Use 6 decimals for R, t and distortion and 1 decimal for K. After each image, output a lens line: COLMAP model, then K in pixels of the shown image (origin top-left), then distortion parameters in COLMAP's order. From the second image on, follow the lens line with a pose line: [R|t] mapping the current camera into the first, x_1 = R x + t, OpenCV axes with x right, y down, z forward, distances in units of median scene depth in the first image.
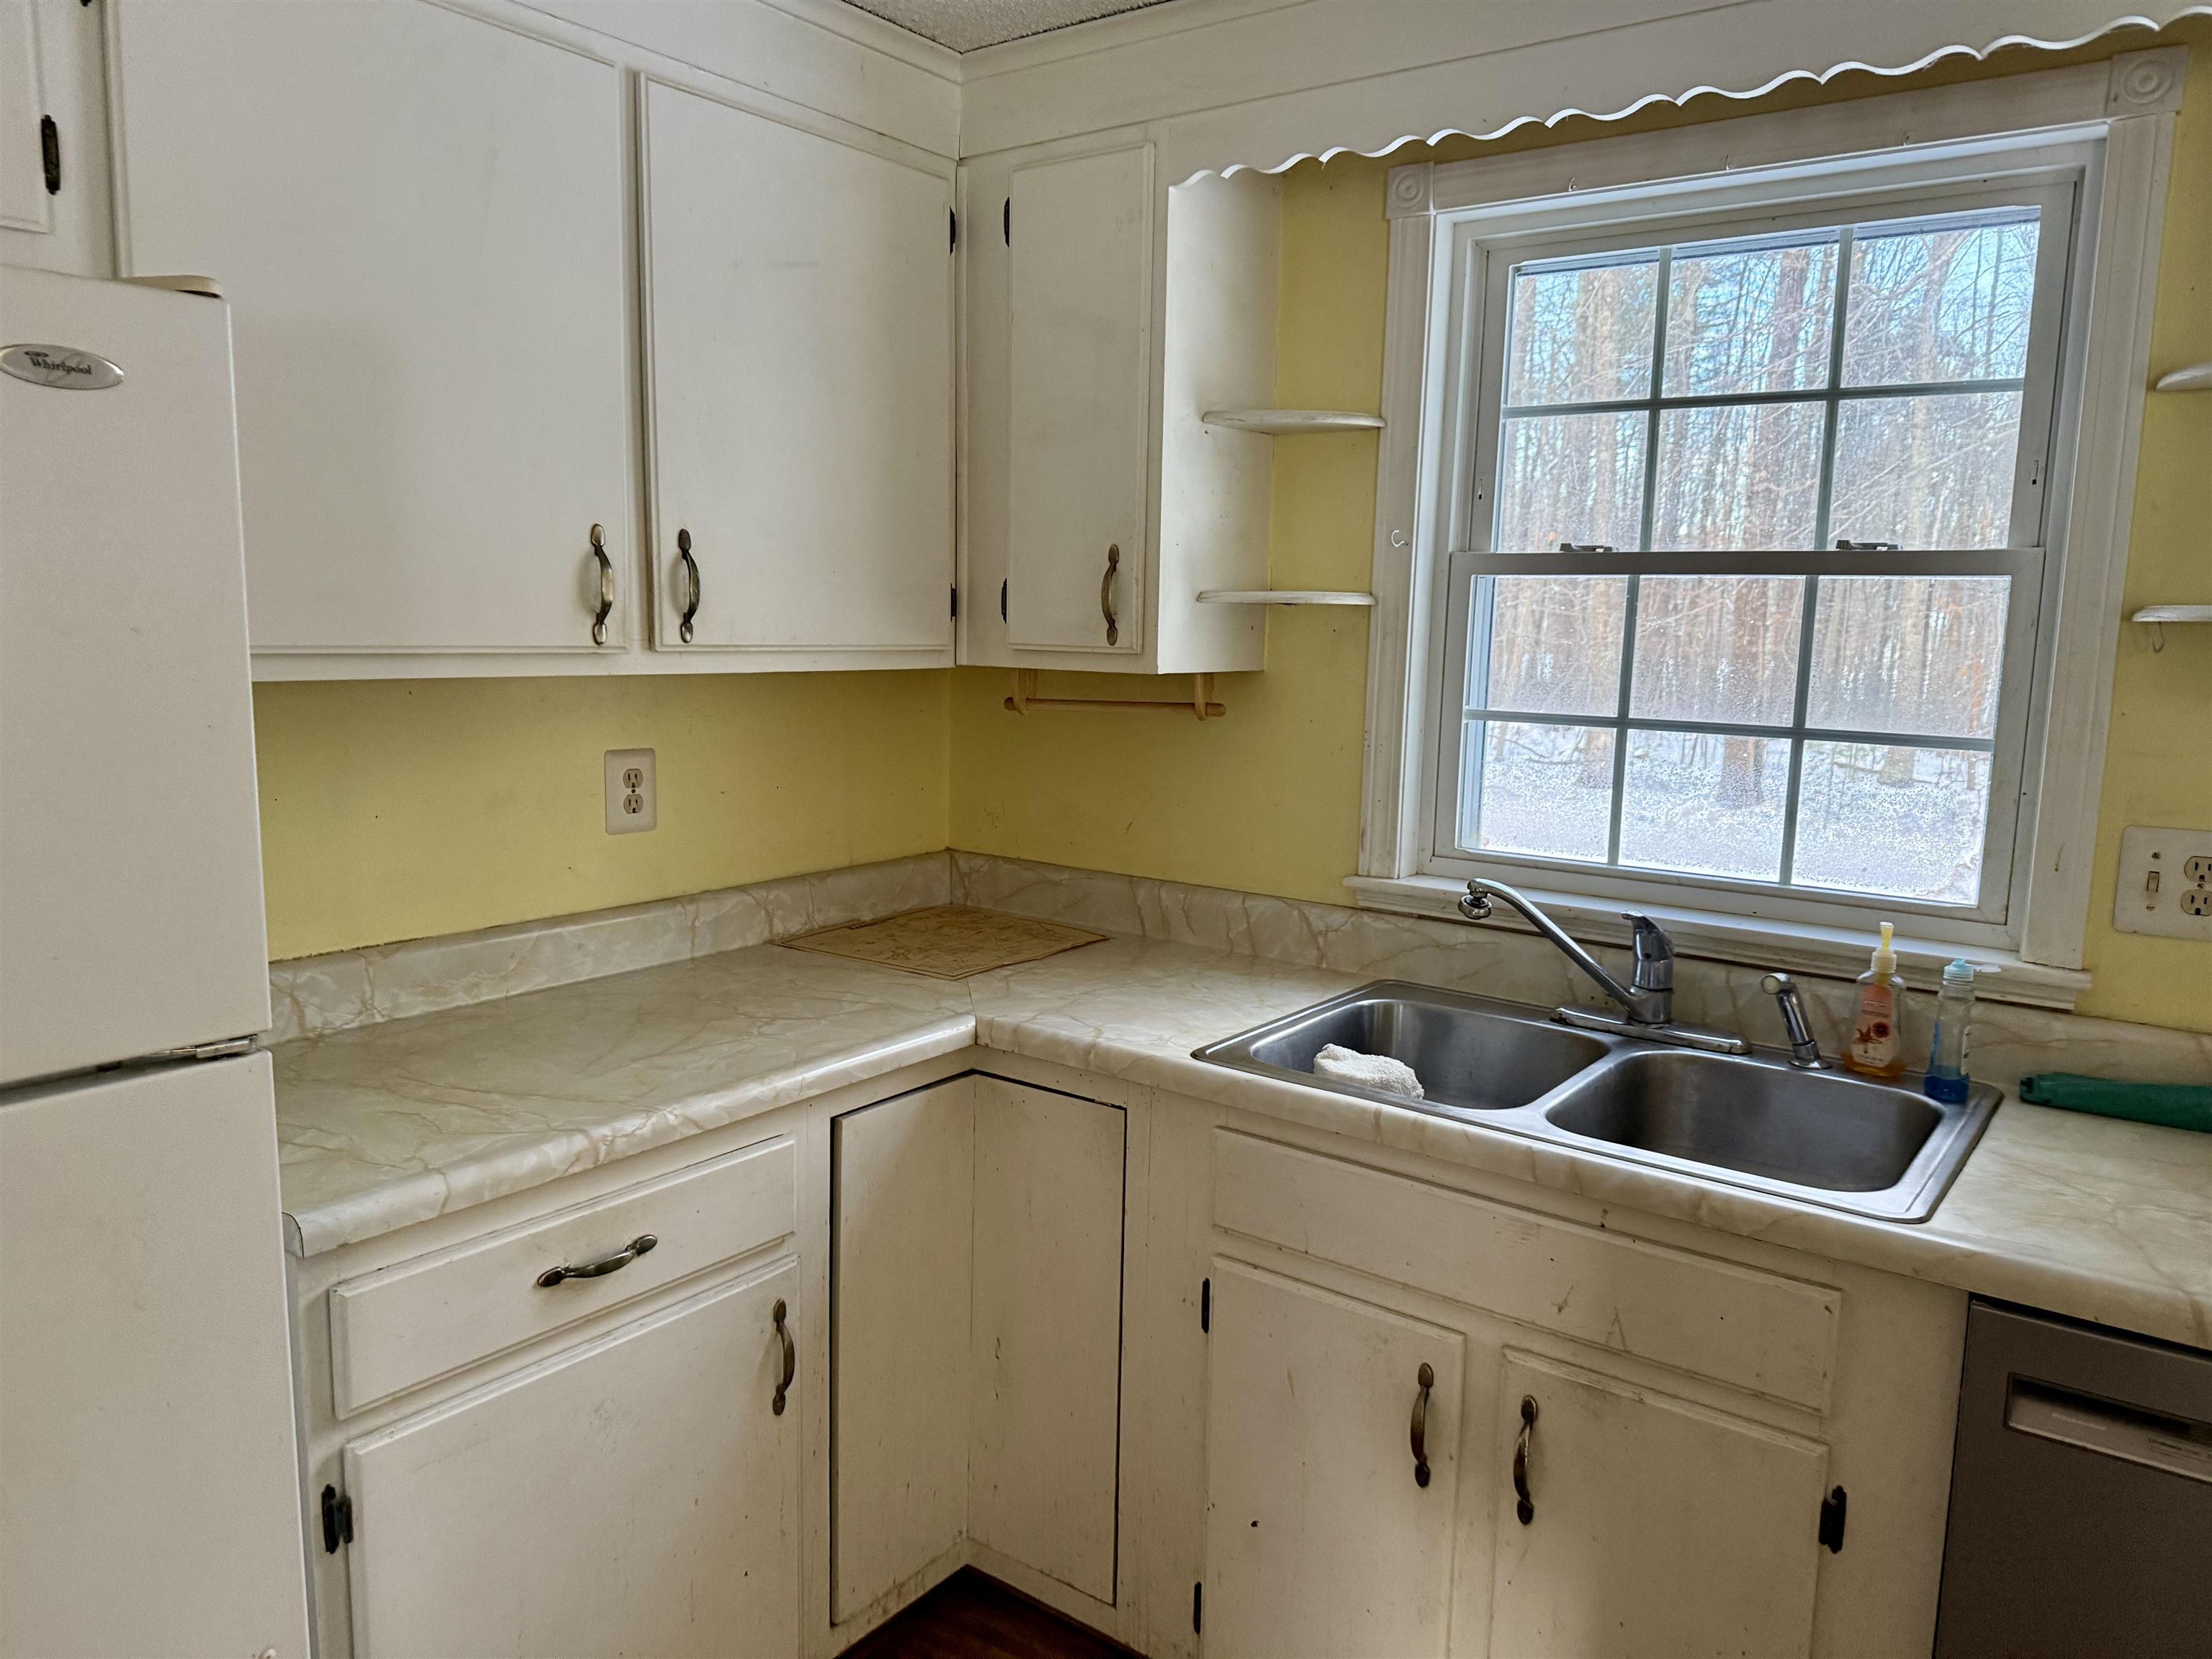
lens RADIAL K [[1557.1, 0, 1107.0], [0, 1557.1, 825.2], [0, 0, 1]] dist [0.076921, -0.094372]
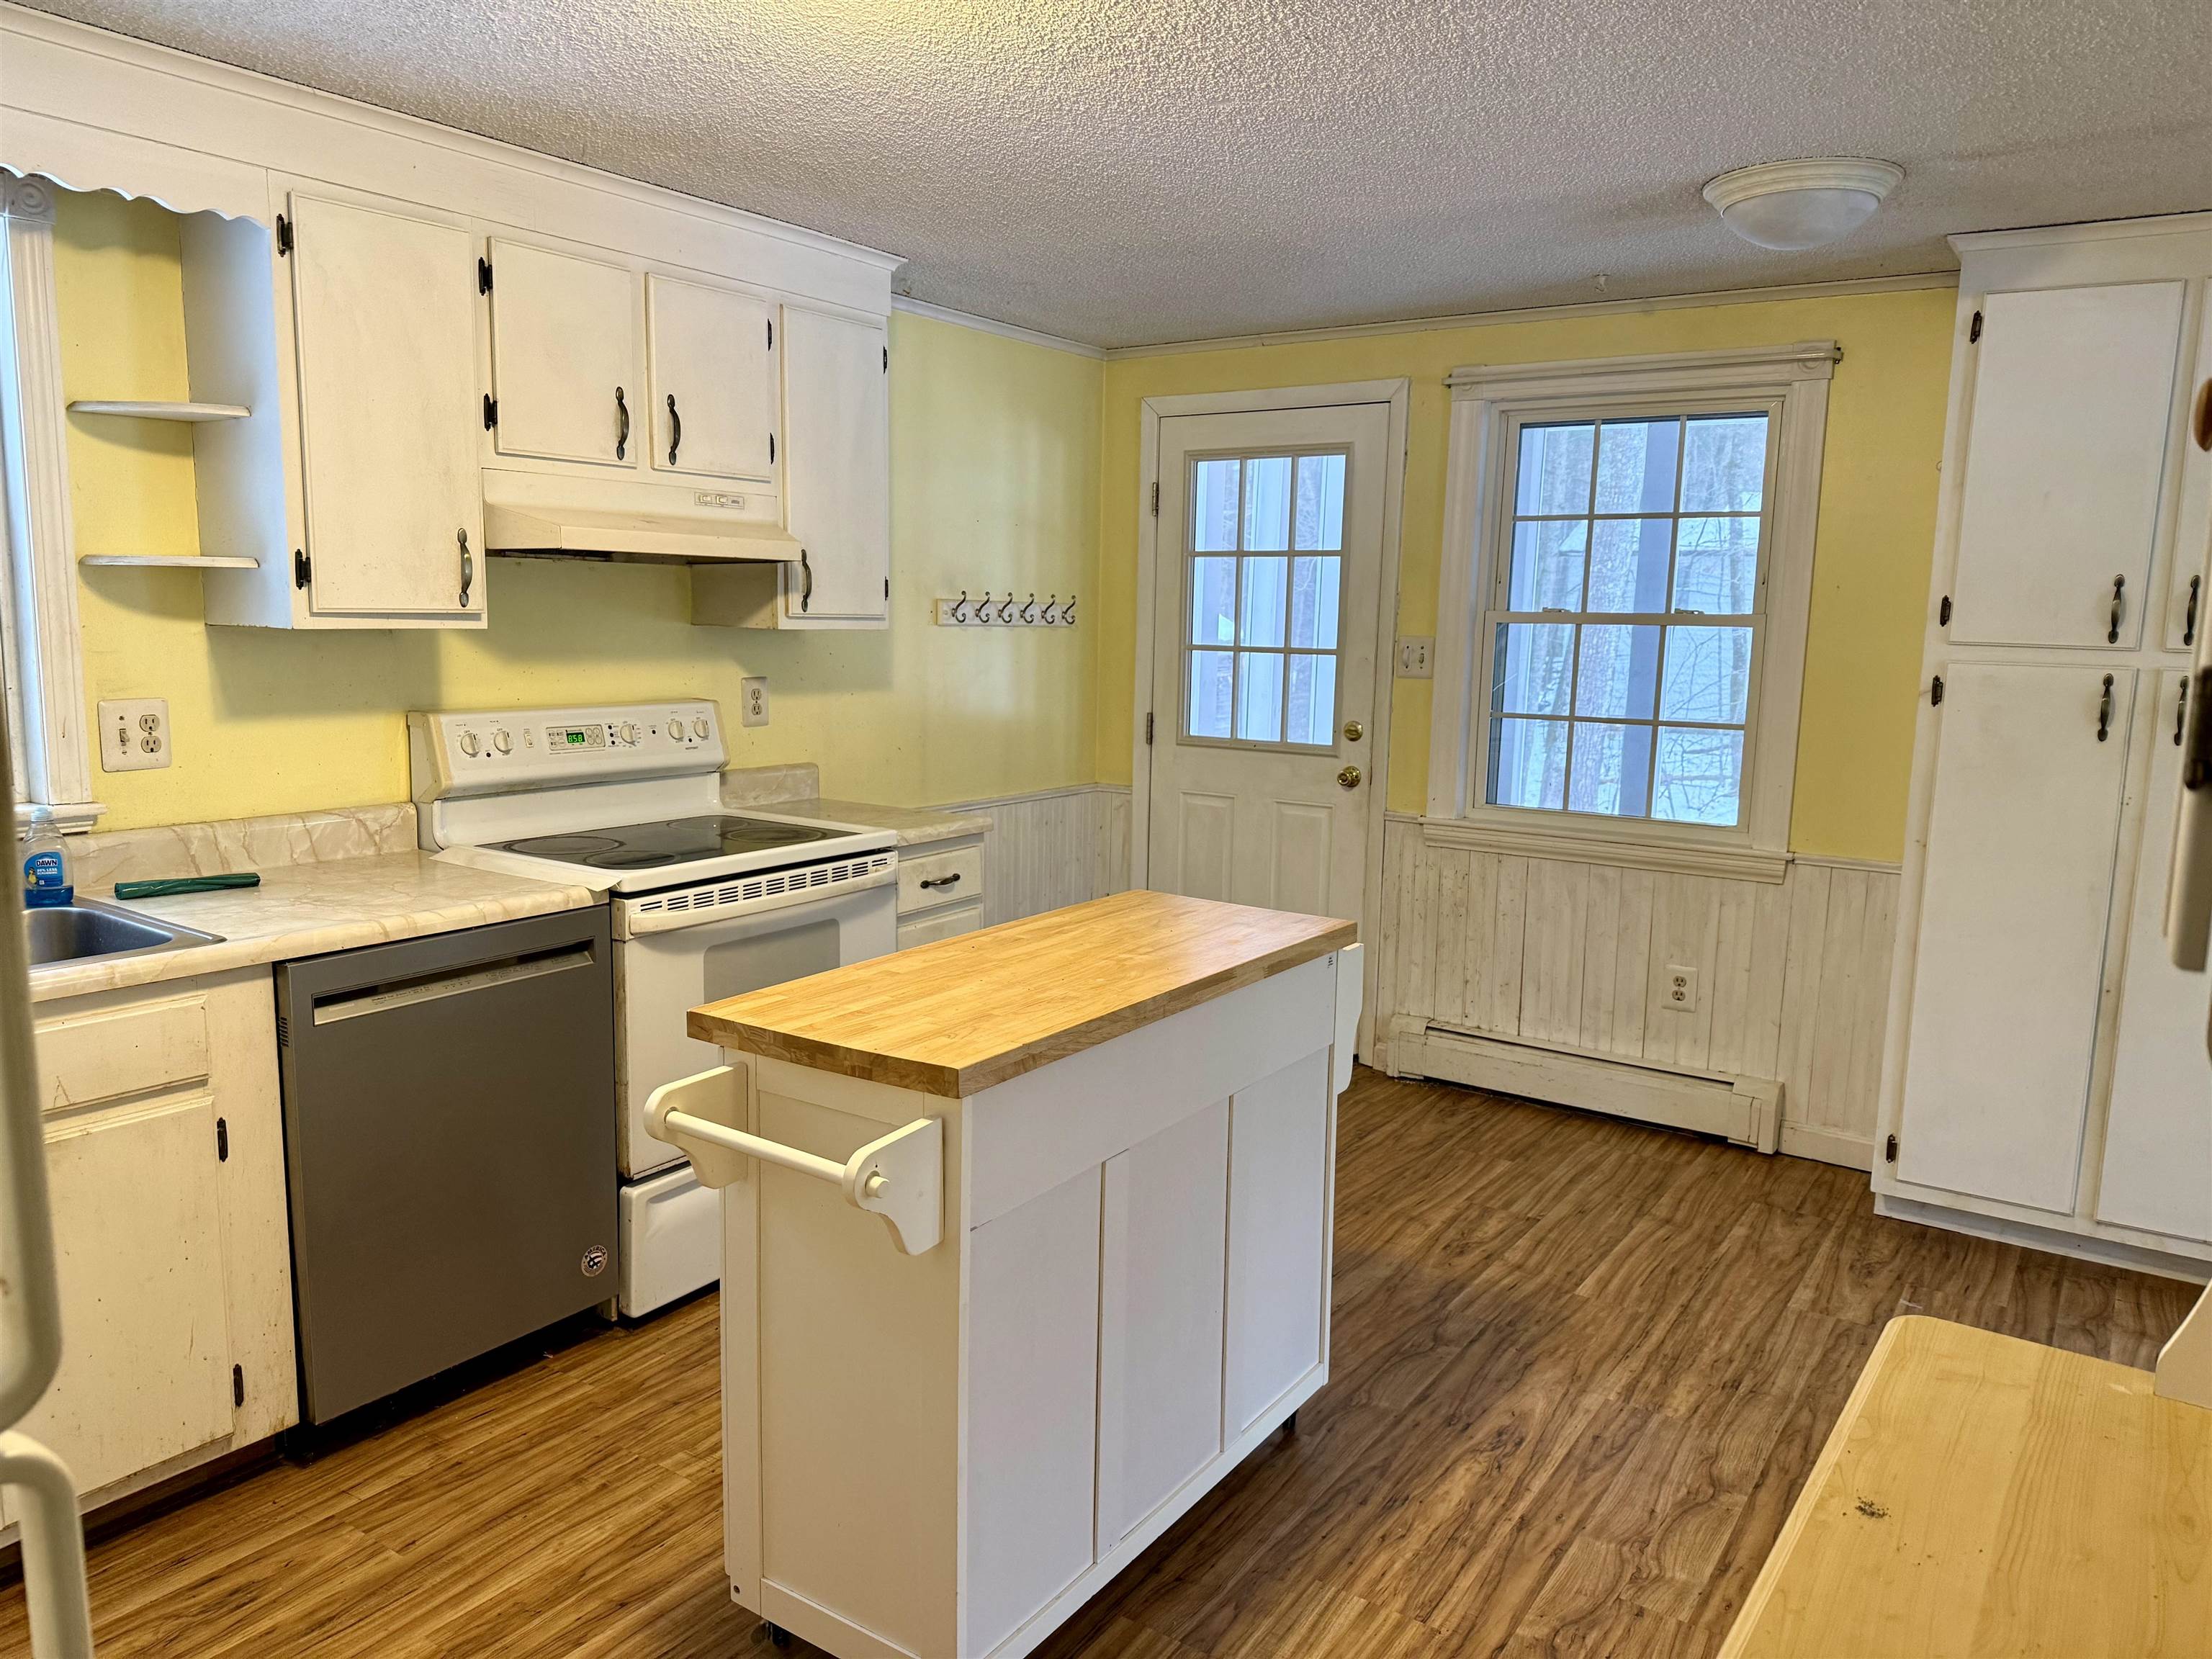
lens RADIAL K [[1557.1, 0, 1123.0], [0, 1557.1, 827.5], [0, 0, 1]] dist [0.076921, -0.094372]
pose [[-0.050137, -0.166165, 0.984823, -0.746241], [0.114533, 0.978601, 0.170946, -0.023114], [-0.992153, 0.121366, -0.030033, 0.076431]]
